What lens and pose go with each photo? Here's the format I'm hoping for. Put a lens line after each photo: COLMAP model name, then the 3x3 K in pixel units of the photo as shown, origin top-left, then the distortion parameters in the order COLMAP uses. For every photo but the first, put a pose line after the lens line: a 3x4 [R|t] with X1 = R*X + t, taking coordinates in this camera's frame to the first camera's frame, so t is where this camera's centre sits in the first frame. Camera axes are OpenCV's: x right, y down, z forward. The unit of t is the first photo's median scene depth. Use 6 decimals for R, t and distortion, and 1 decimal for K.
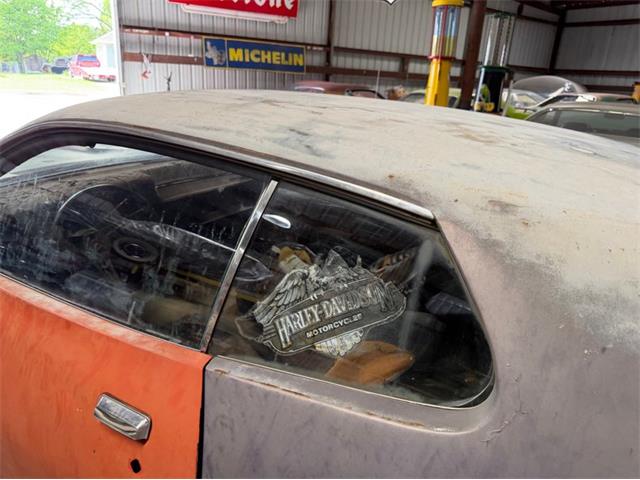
lens RADIAL K [[463.7, 0, 318.2], [0, 463.7, 230.5], [0, 0, 1]] dist [0.004203, -0.004821]
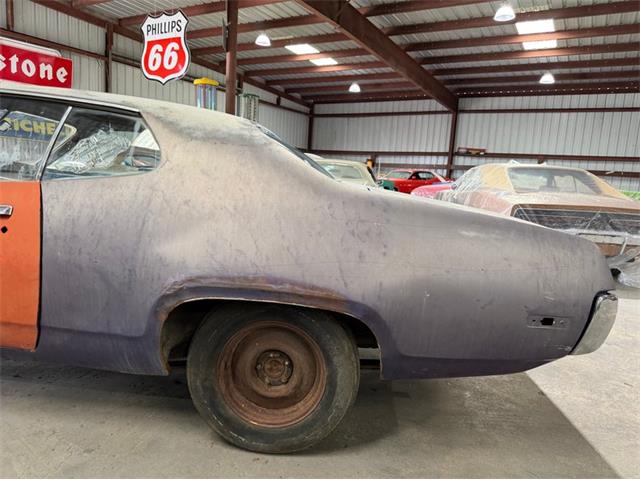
lens RADIAL K [[453.8, 0, 320.1], [0, 453.8, 238.2], [0, 0, 1]] dist [0.044045, -0.050770]
pose [[0.903011, -0.062387, 0.425062, 0.001082], [0.126021, 0.984342, -0.123248, 0.065524], [-0.410718, 0.164861, 0.896734, -0.097117]]
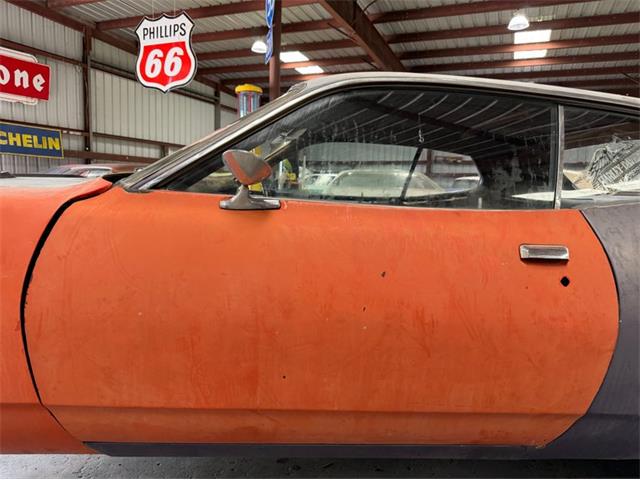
lens RADIAL K [[457.5, 0, 320.0], [0, 457.5, 240.0], [0, 0, 1]] dist [0.023728, -0.032527]
pose [[0.838157, -0.091741, 0.537658, -0.119202], [0.184484, 0.975338, -0.121170, 0.027473], [-0.513282, 0.200749, 0.834411, 0.010970]]
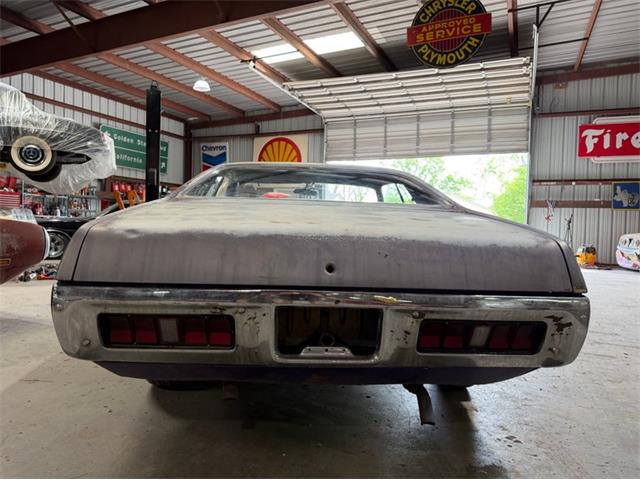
lens RADIAL K [[453.9, 0, 316.6], [0, 453.9, 233.1], [0, 0, 1]] dist [0.029851, -0.037135]
pose [[0.518561, -0.020150, -0.854803, 0.281323], [-0.272802, 0.943575, -0.187736, 0.068486], [0.810354, 0.330545, 0.483804, -0.010208]]
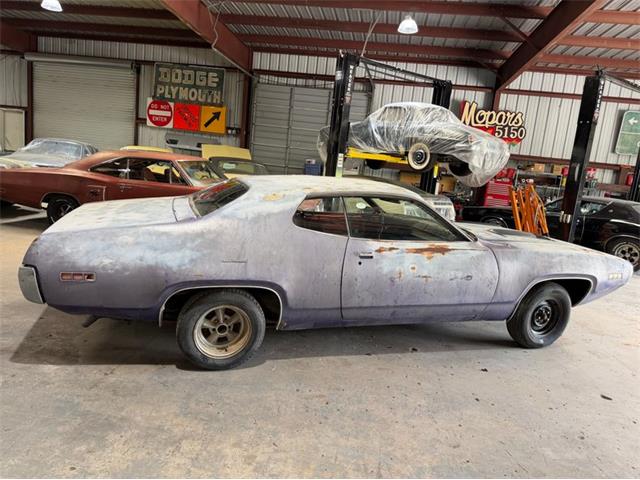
lens RADIAL K [[457.5, 0, 320.0], [0, 457.5, 240.0], [0, 0, 1]] dist [0.023728, -0.032527]
pose [[-0.680495, 0.002028, -0.732750, 0.282523], [-0.354135, 0.874544, 0.331301, -0.110691], [0.641494, 0.484941, -0.594405, 0.366454]]
